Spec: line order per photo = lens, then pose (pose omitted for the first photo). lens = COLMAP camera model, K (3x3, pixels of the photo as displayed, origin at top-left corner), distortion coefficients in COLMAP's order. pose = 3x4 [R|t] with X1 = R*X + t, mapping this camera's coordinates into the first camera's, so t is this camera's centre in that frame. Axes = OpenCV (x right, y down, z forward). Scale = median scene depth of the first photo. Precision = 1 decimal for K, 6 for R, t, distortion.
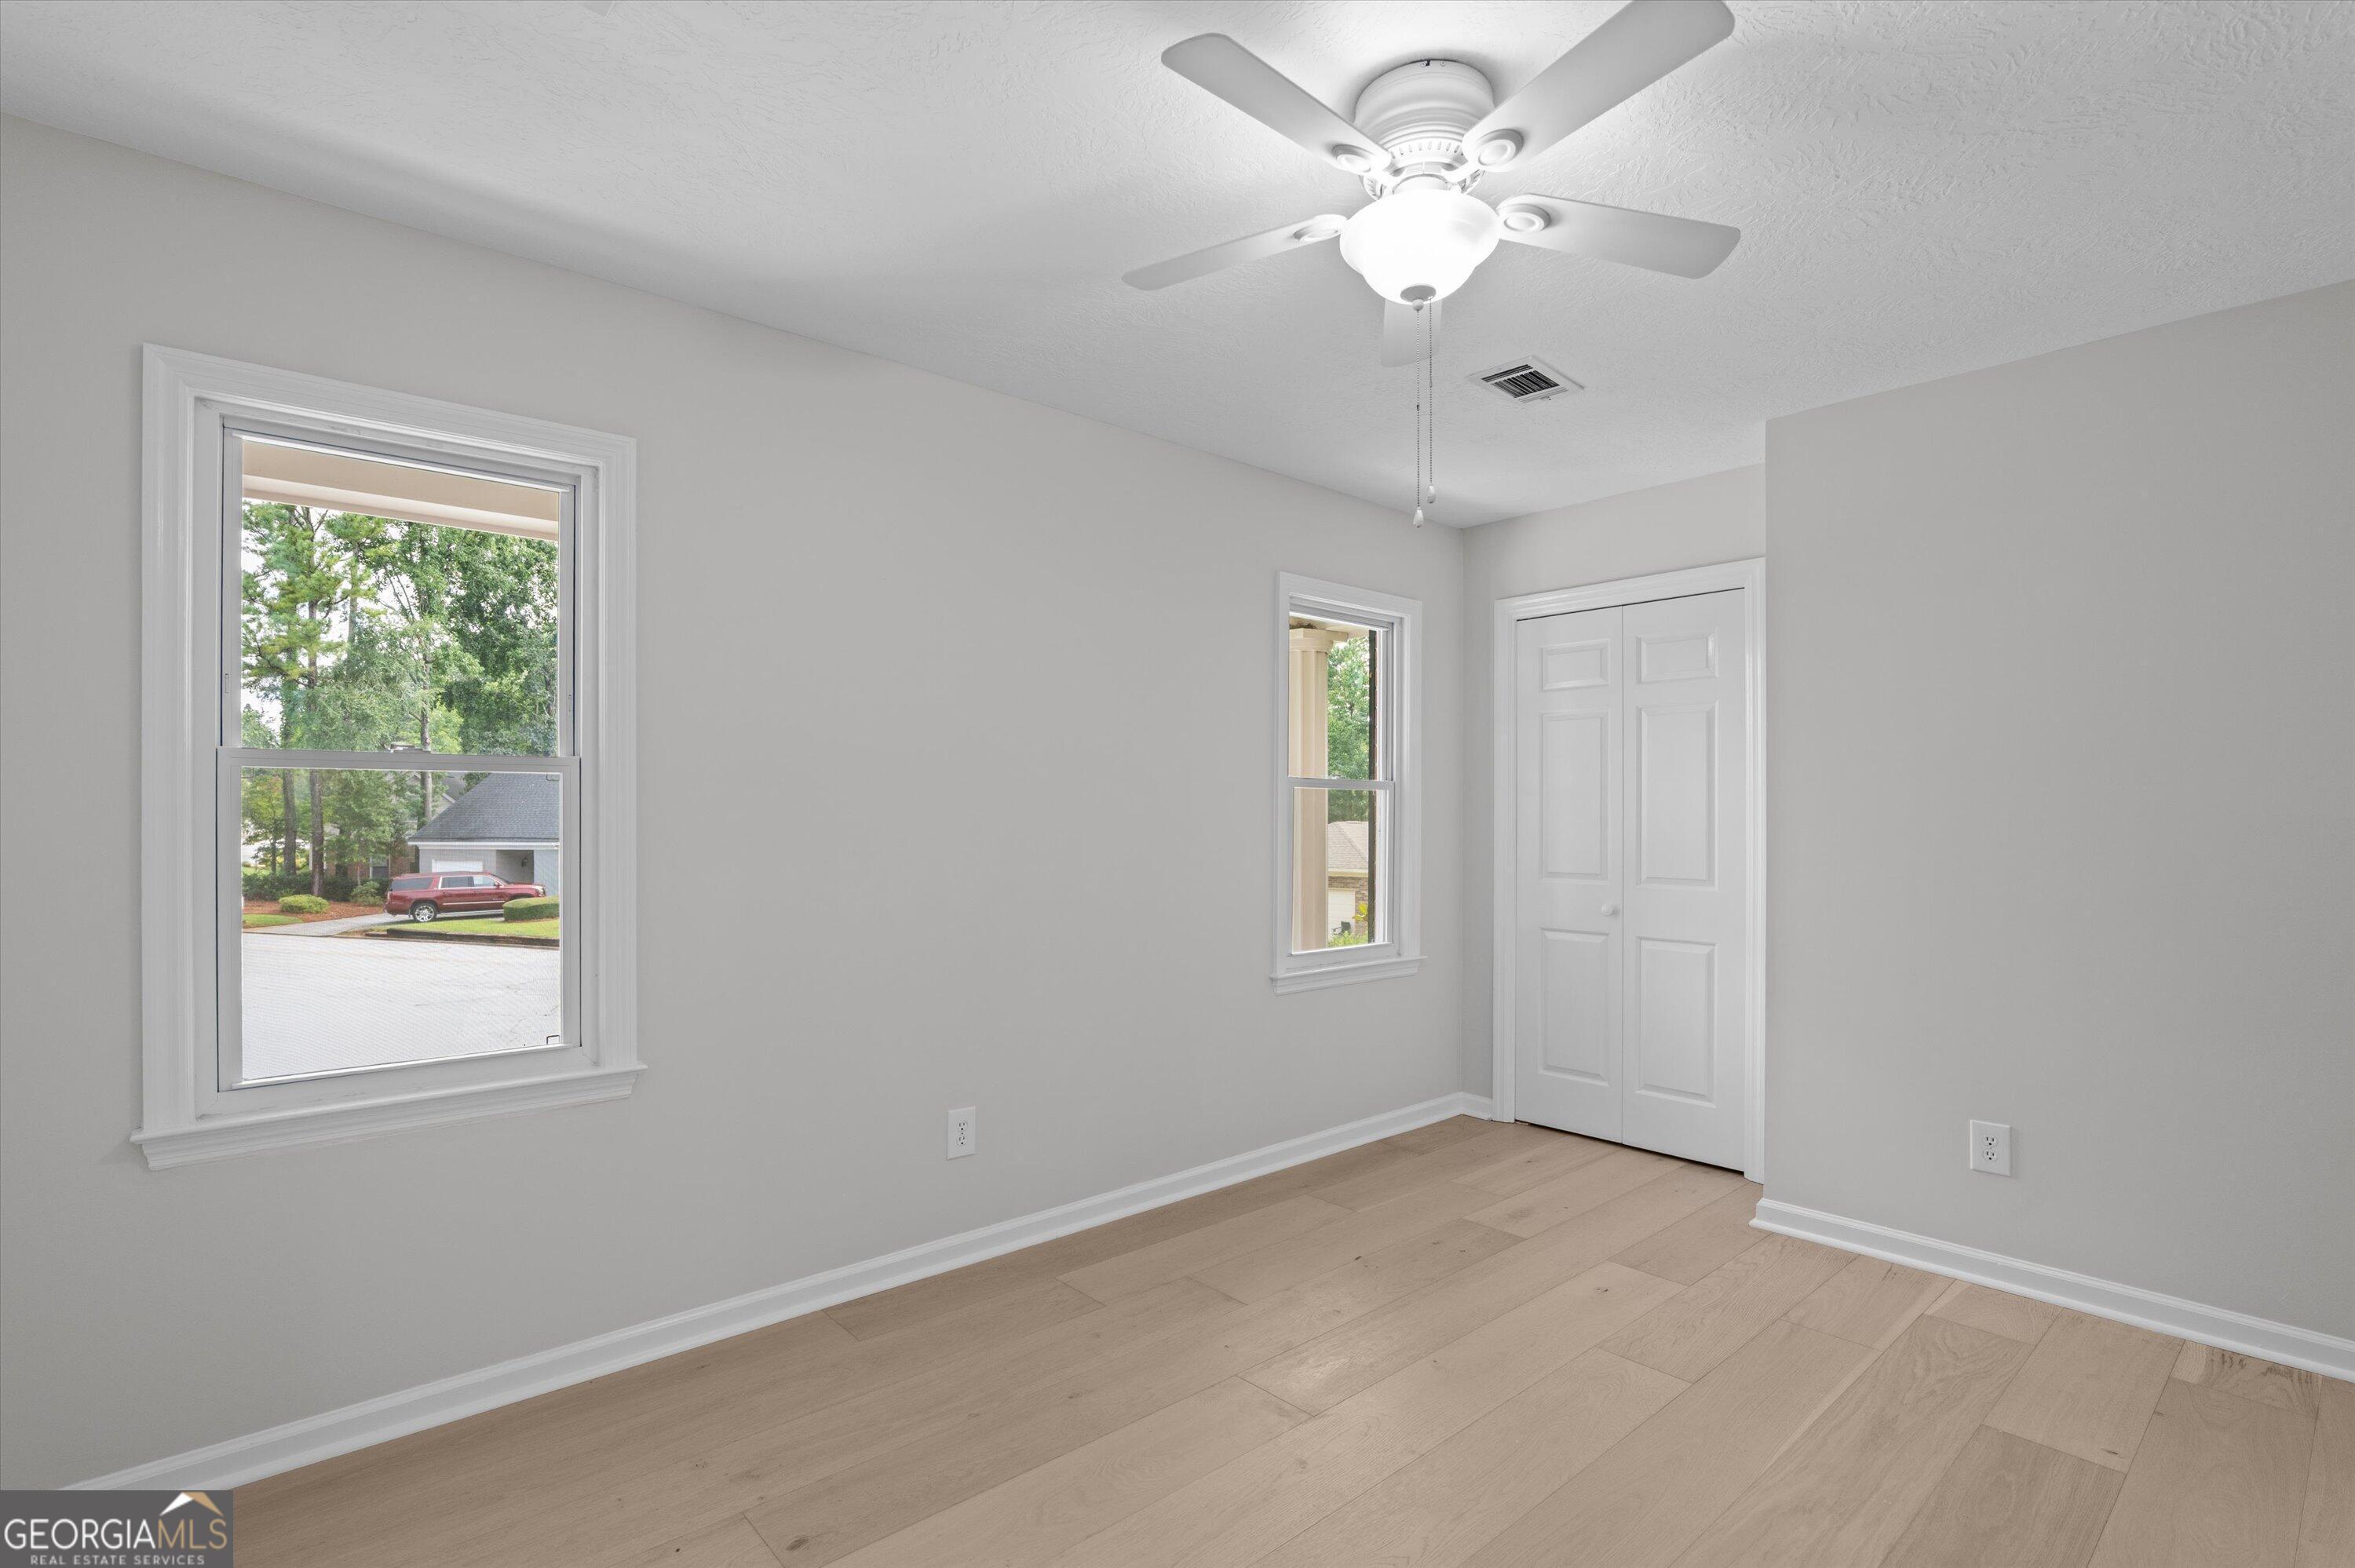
lens RADIAL K [[1097.0, 0, 1174.3], [0, 1097.0, 815.6], [0, 0, 1]] dist [-0.023043, 0.005076]
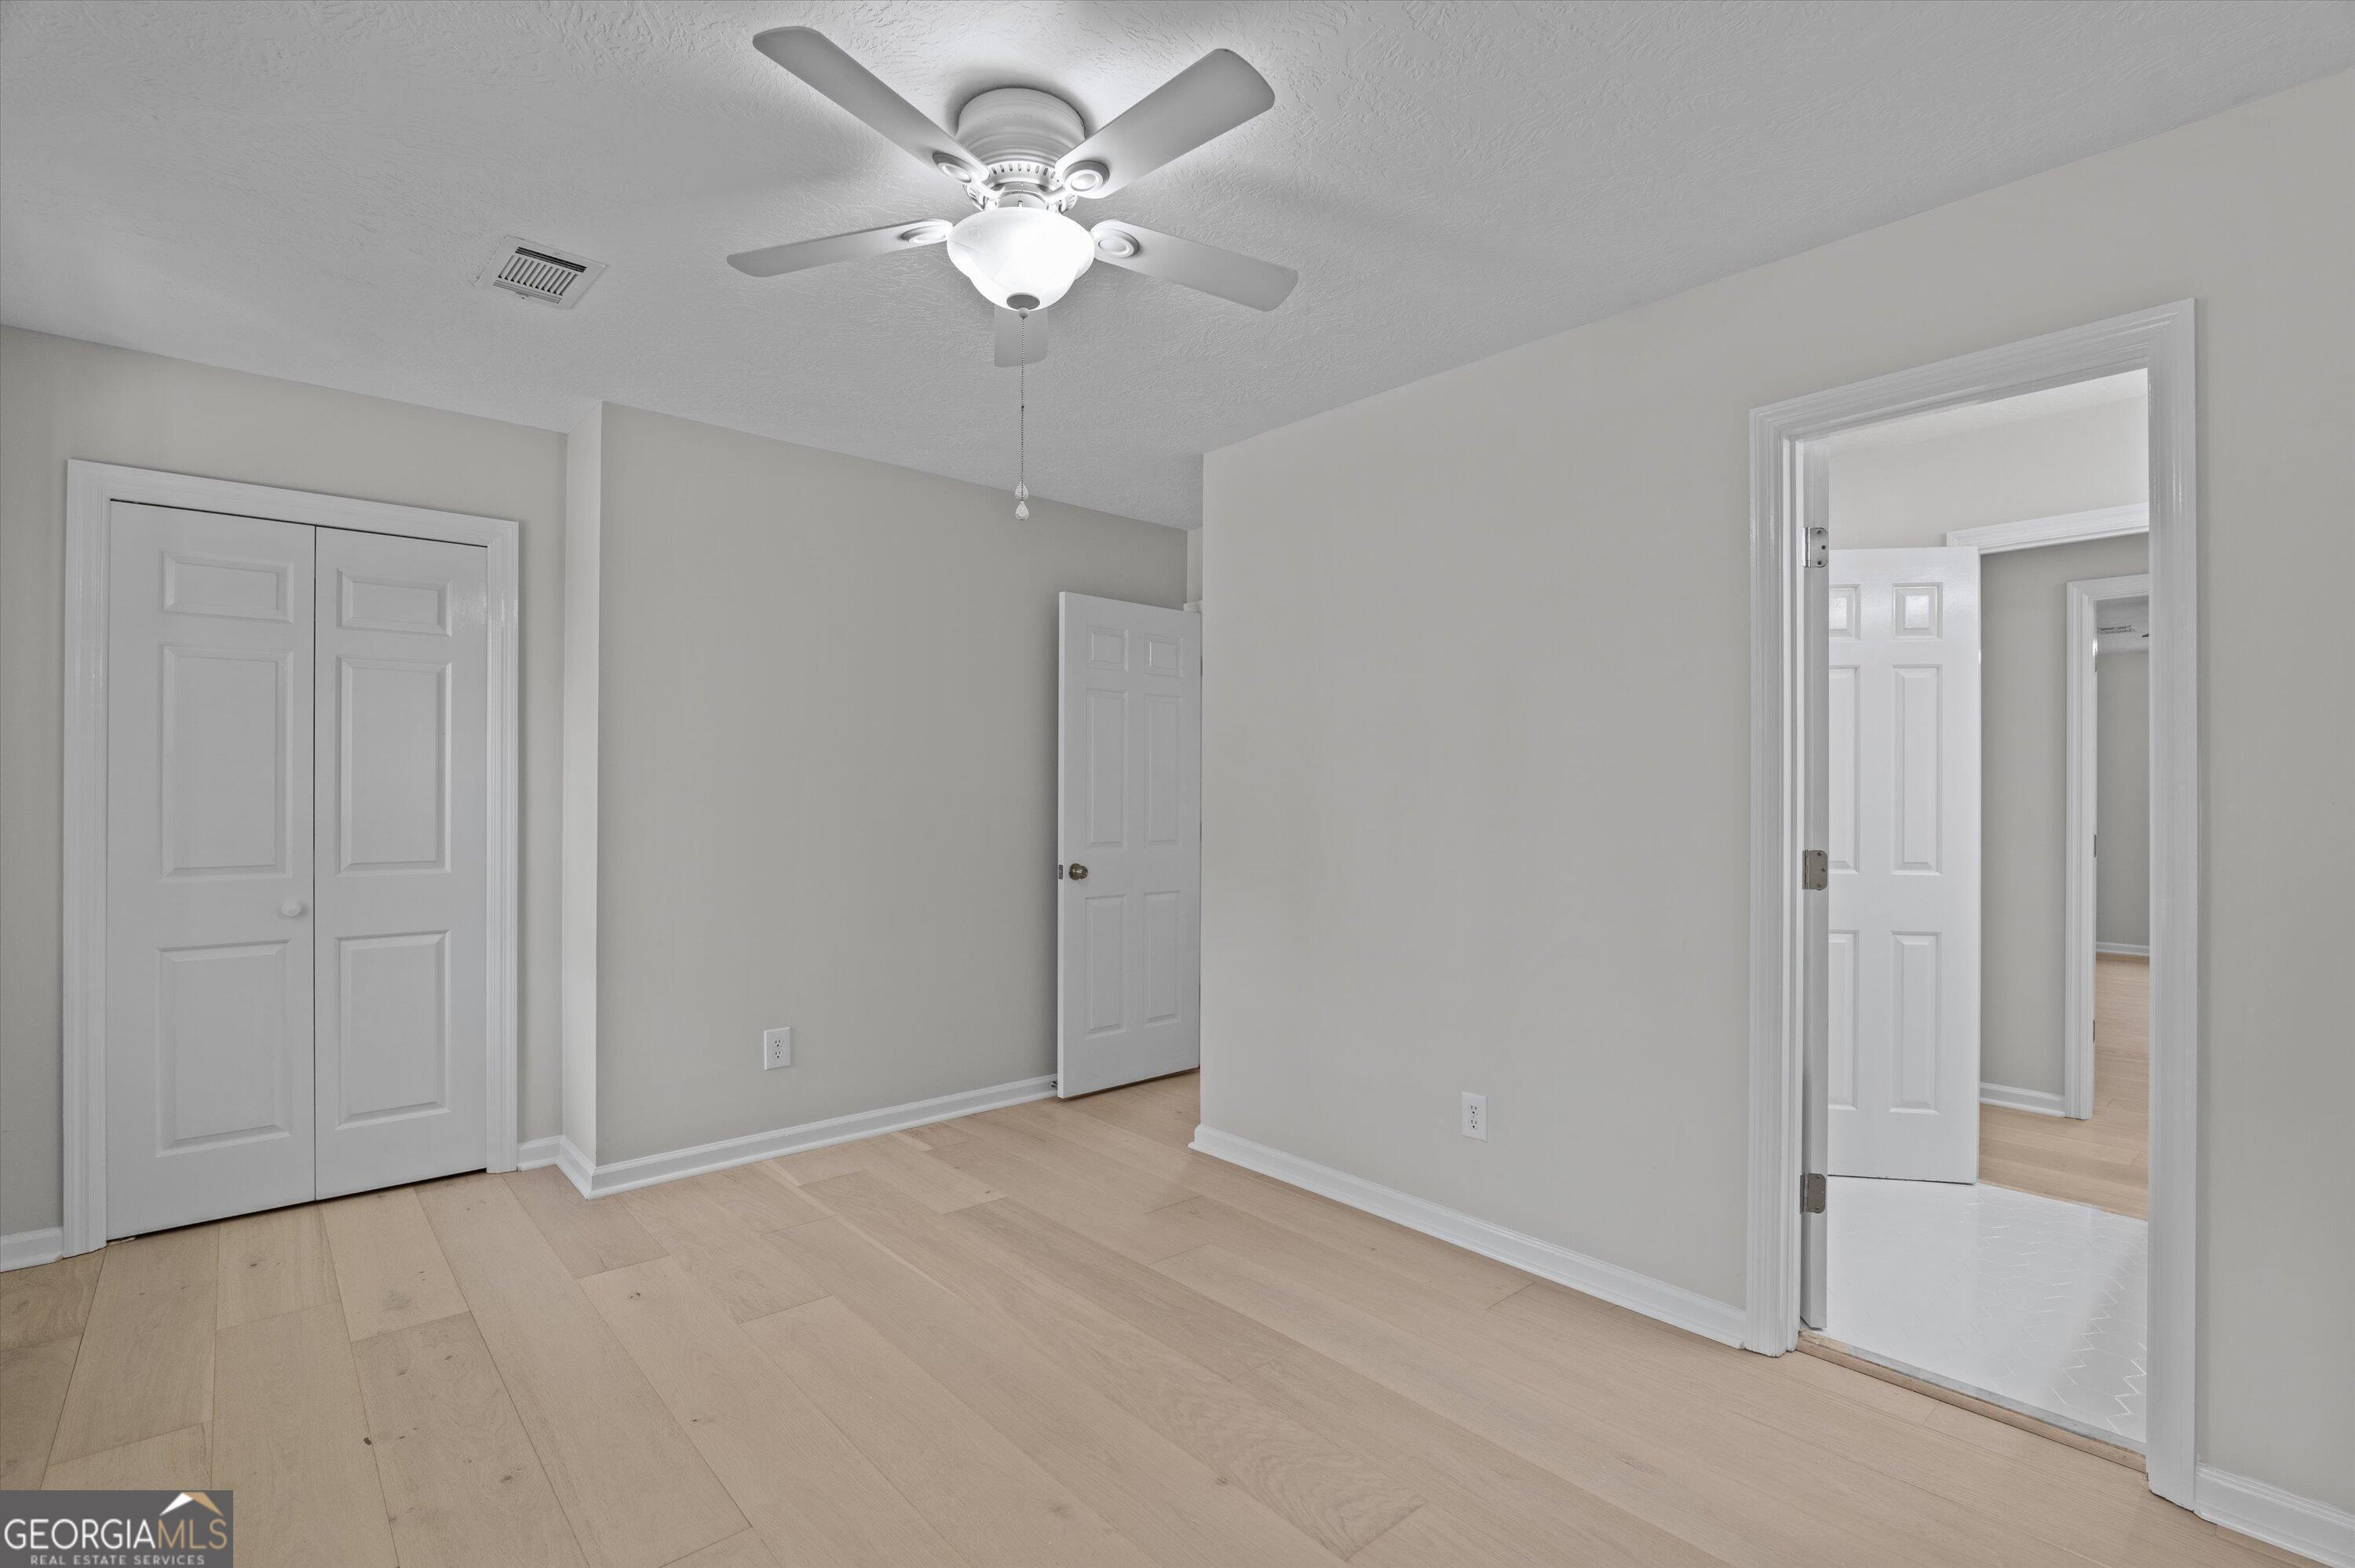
lens RADIAL K [[1097.0, 0, 1155.1], [0, 1097.0, 788.1], [0, 0, 1]] dist [-0.023043, 0.005076]
pose [[0.007546, -0.001878, 0.999970, -0.486123], [0.000198, 0.999998, 0.001877, -0.002444], [-0.999972, 0.000184, 0.007546, 0.493093]]
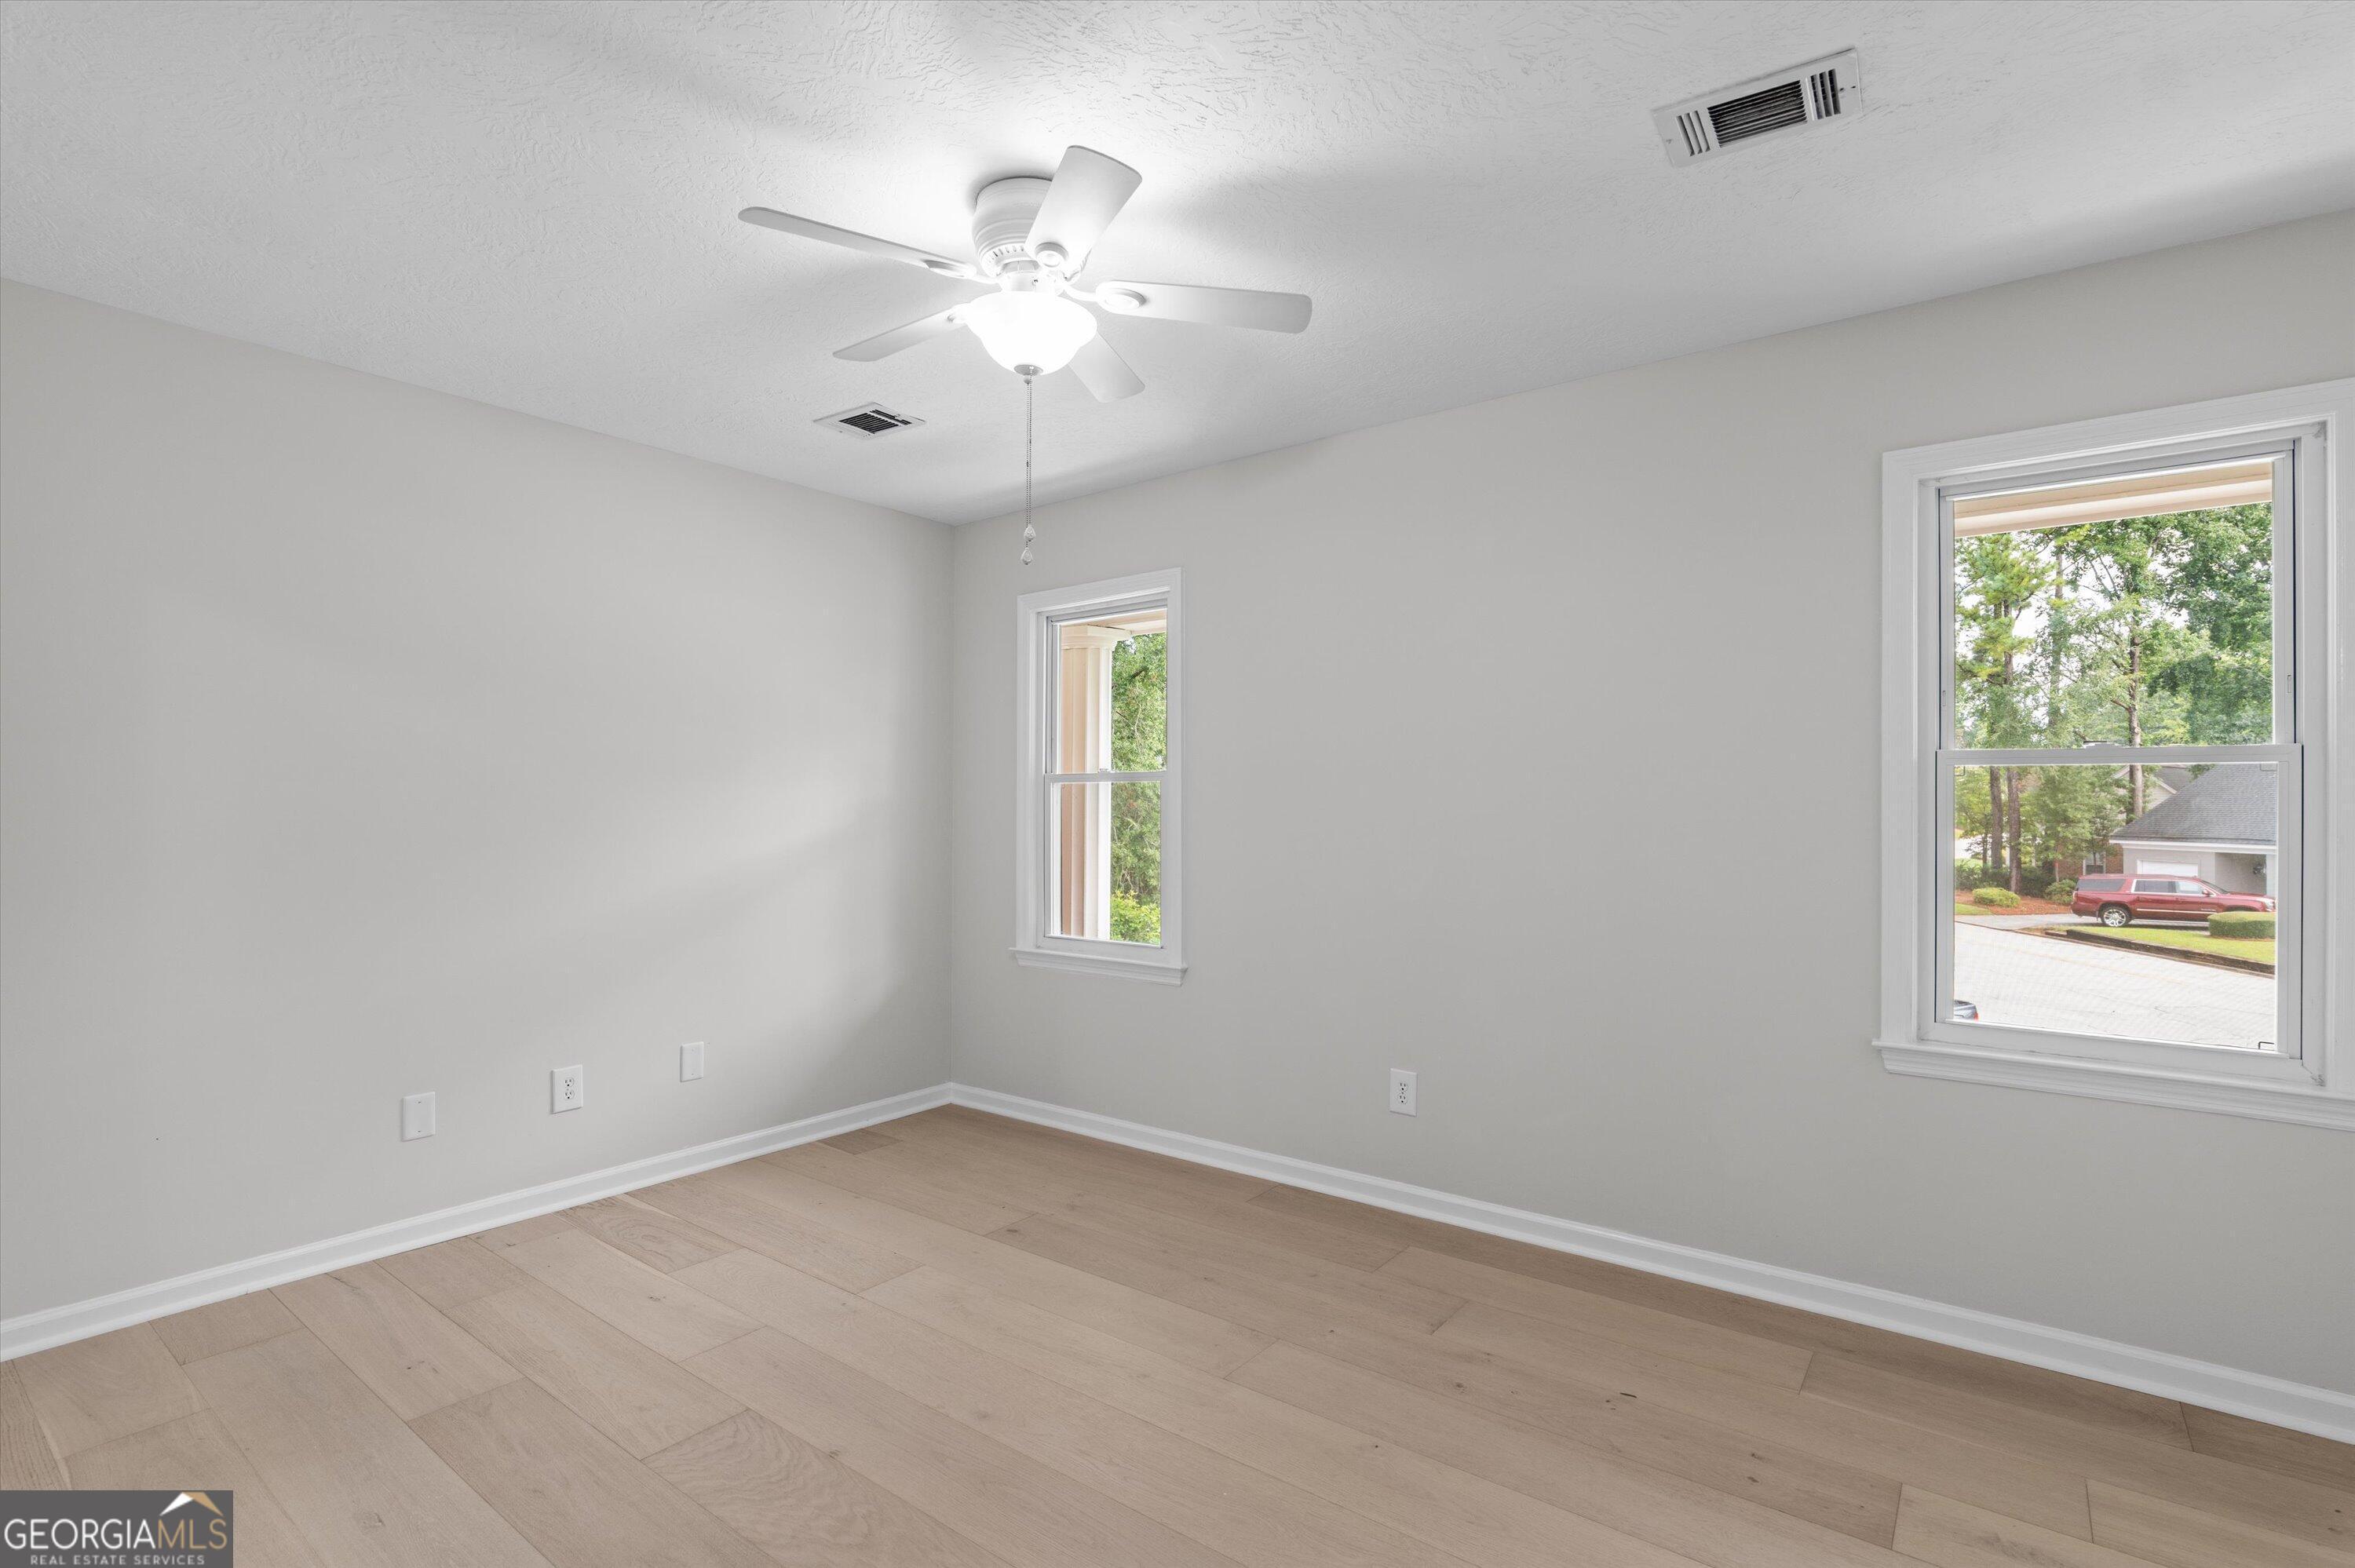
lens RADIAL K [[1097.0, 0, 1179.1], [0, 1097.0, 791.6], [0, 0, 1]] dist [-0.023043, 0.005076]
pose [[0.209299, -0.011083, -0.977789, 0.822634], [-0.006826, 0.999895, -0.012795, -0.000729], [0.977828, 0.009352, 0.209201, 0.522530]]
